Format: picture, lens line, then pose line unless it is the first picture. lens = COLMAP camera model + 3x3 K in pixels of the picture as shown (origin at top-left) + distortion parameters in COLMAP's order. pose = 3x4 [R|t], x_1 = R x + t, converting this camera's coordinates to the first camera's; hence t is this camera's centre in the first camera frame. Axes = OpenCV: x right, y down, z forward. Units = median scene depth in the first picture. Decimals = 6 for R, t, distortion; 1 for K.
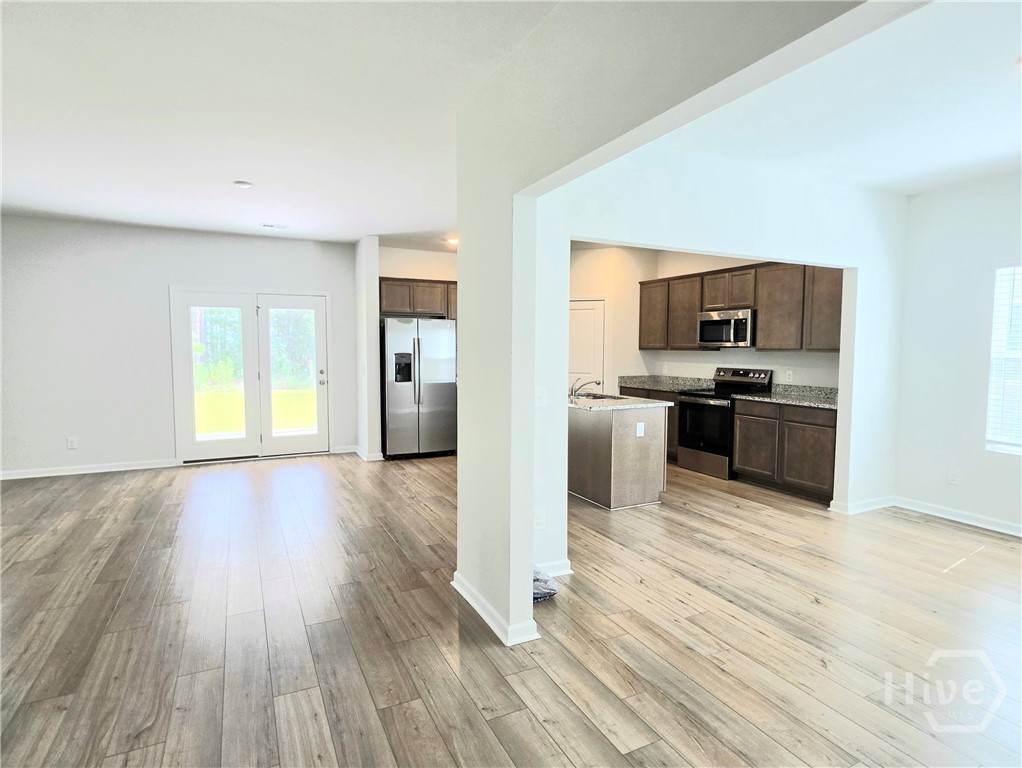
lens RADIAL K [[550.1, 0, 506.3], [0, 550.1, 383.0], [0, 0, 1]] dist [-0.000697, 0.001061]
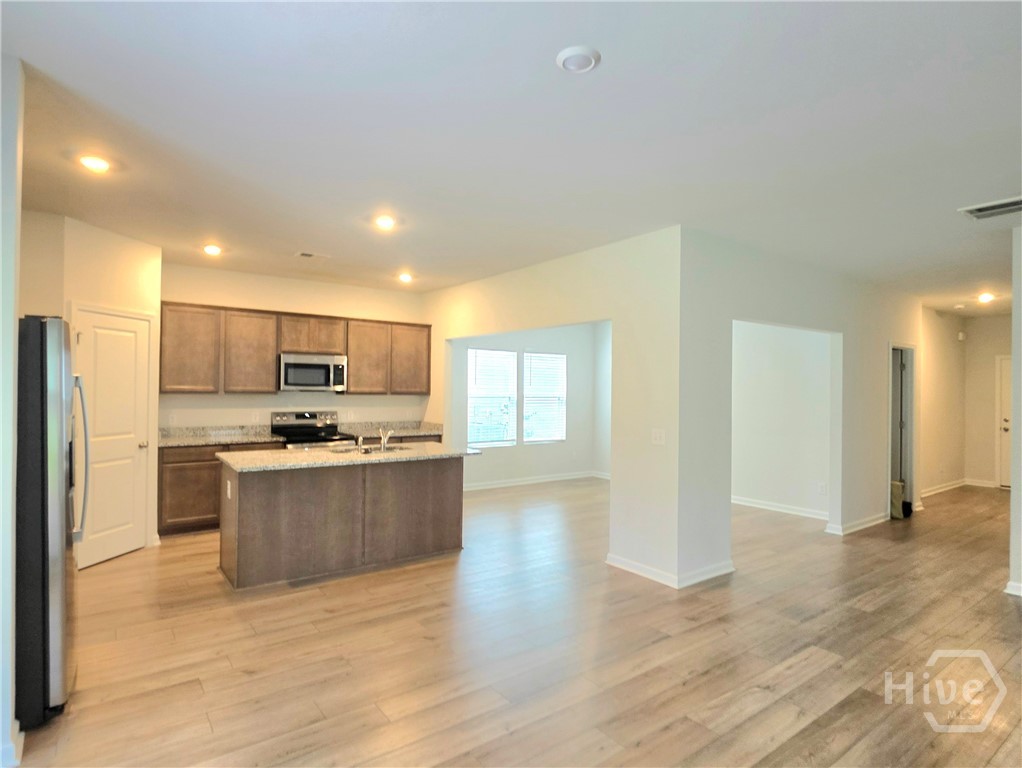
lens RADIAL K [[550.1, 0, 506.3], [0, 550.1, 383.0], [0, 0, 1]] dist [-0.000697, 0.001061]
pose [[-0.181357, 0.002353, 0.983415, -0.613854], [0.050943, 0.998677, 0.007005, -0.063721], [-0.982097, 0.051369, -0.181237, 0.771931]]
